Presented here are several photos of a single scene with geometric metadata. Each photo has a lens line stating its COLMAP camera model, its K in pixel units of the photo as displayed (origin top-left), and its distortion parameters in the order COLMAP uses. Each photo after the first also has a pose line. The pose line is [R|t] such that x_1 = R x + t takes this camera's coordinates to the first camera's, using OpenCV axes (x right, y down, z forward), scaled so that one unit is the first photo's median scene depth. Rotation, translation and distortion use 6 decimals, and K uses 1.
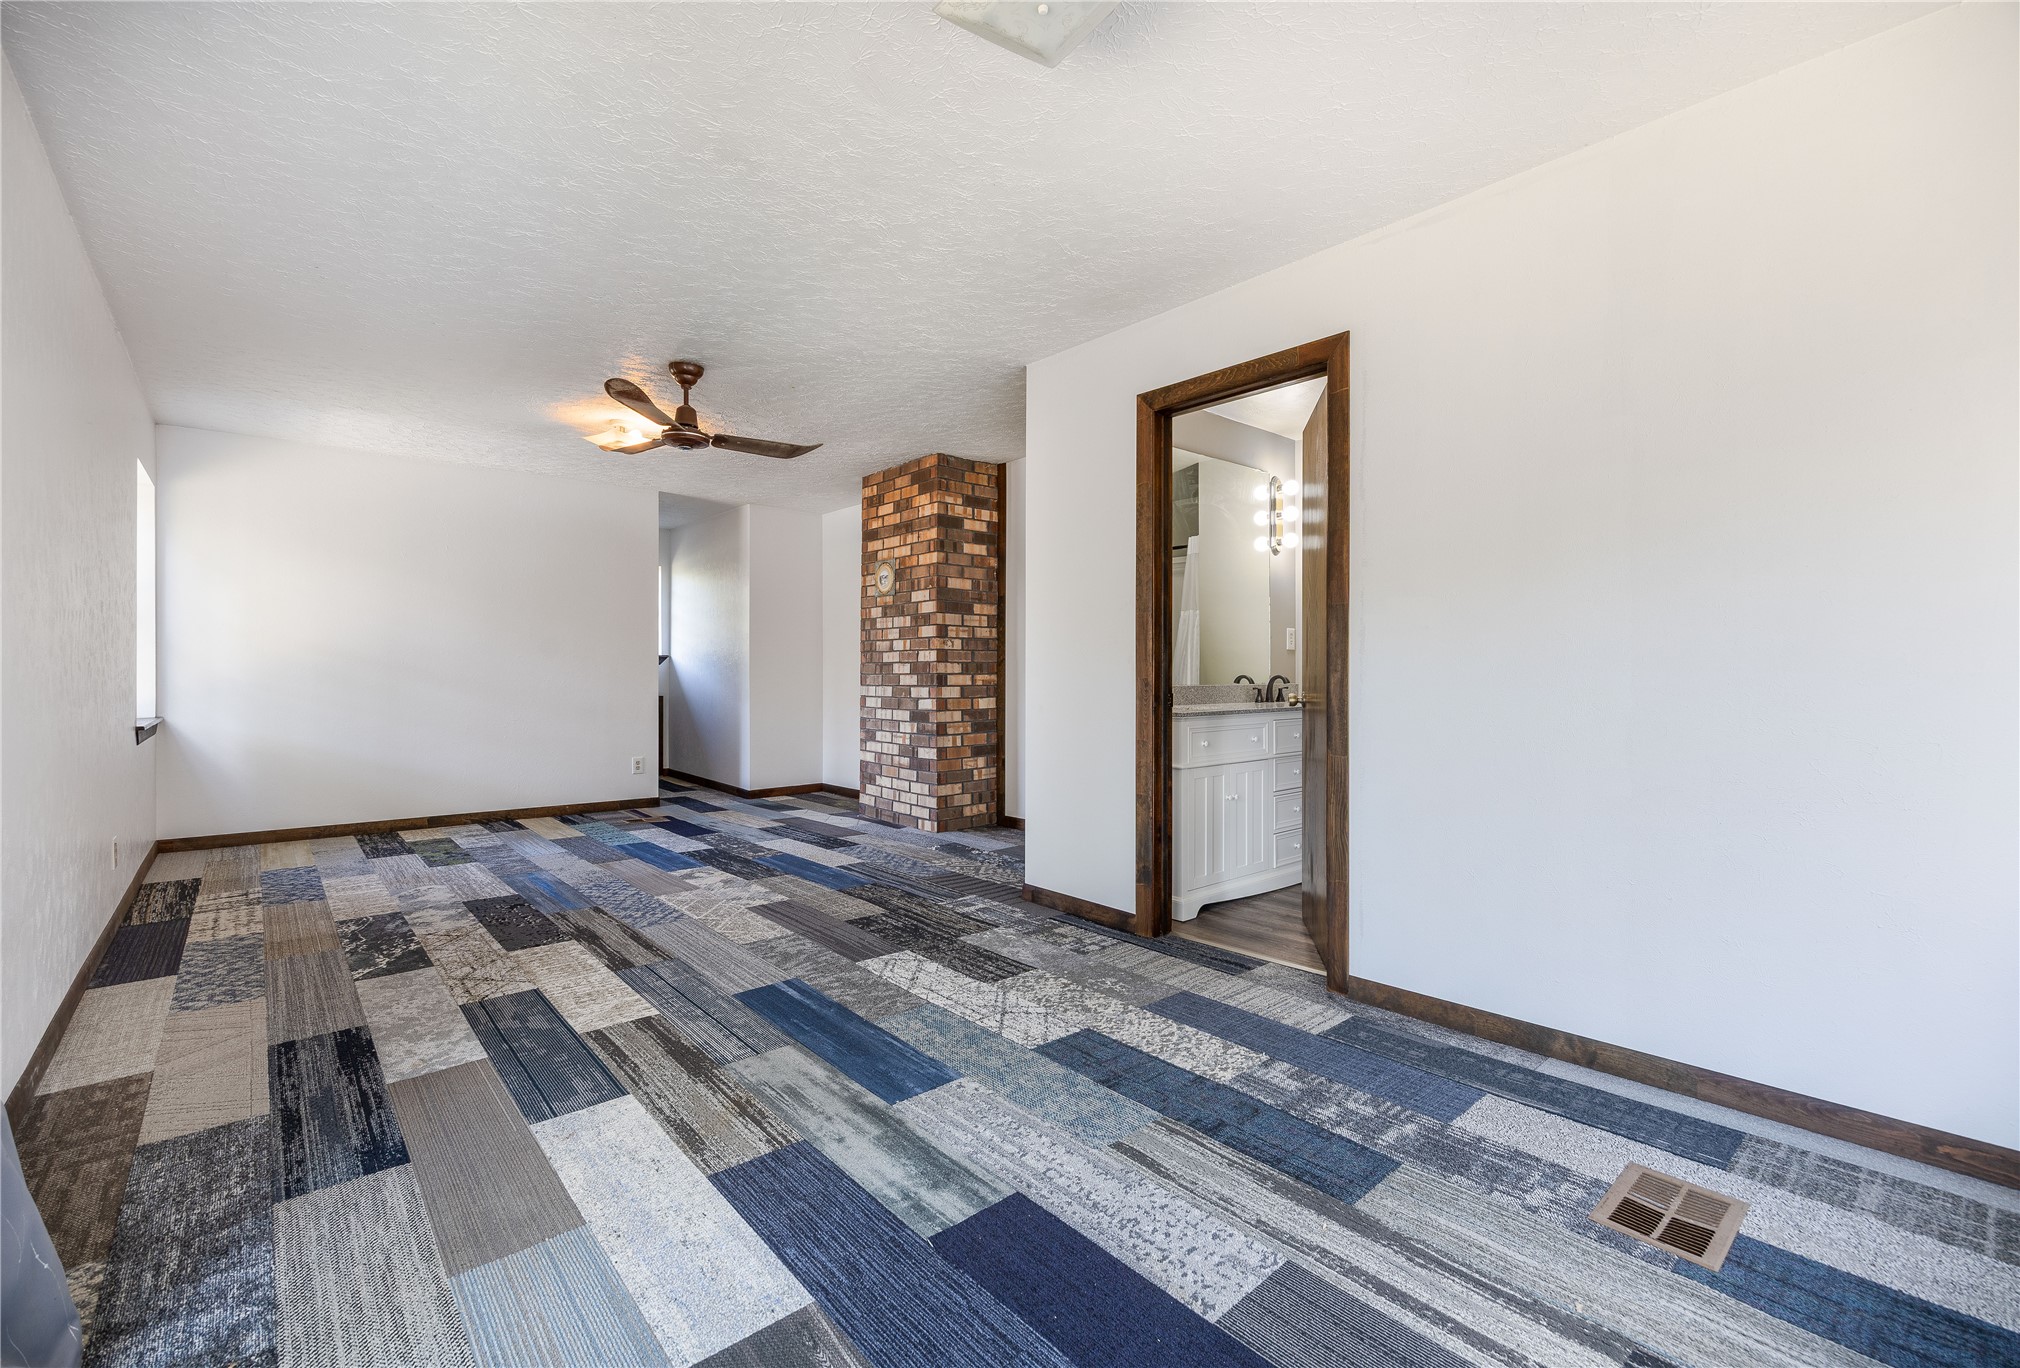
lens RADIAL K [[849.8, 0, 1007.9], [0, 849.8, 674.6], [0, 0, 1]] dist [-0.011674, -0.000018]
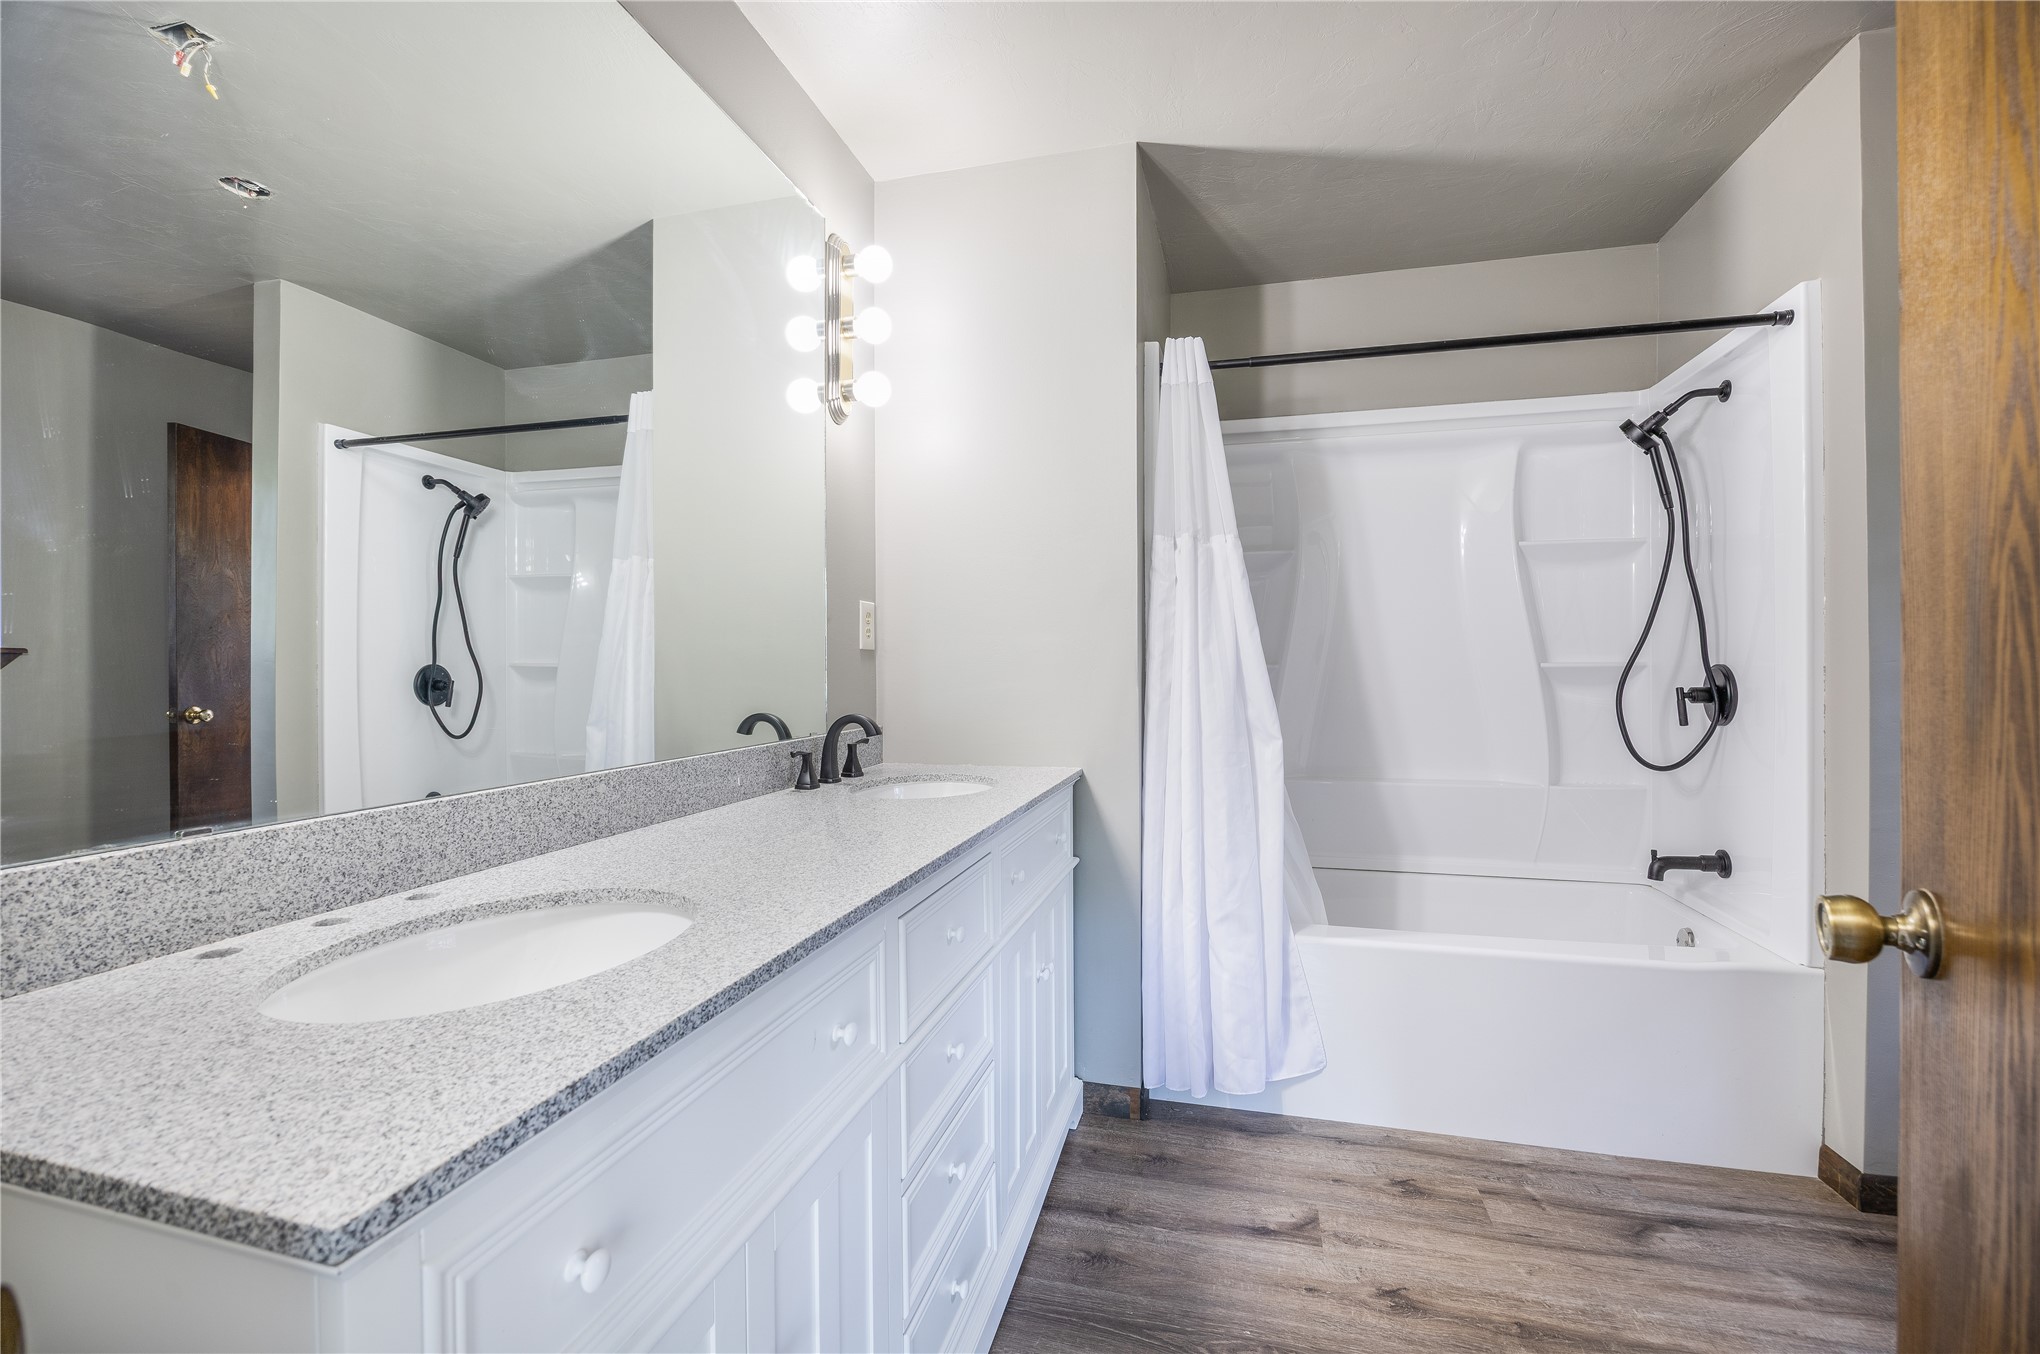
lens RADIAL K [[858.2, 0, 1020.5], [0, 858.2, 674.8], [0, 0, 1]] dist [-0.011674, -0.000018]
pose [[0.831459, -0.003555, 0.555575, 0.160010], [0.004926, 0.999987, -0.000974, -0.017472], [-0.555565, 0.003546, 0.831466, 0.618470]]
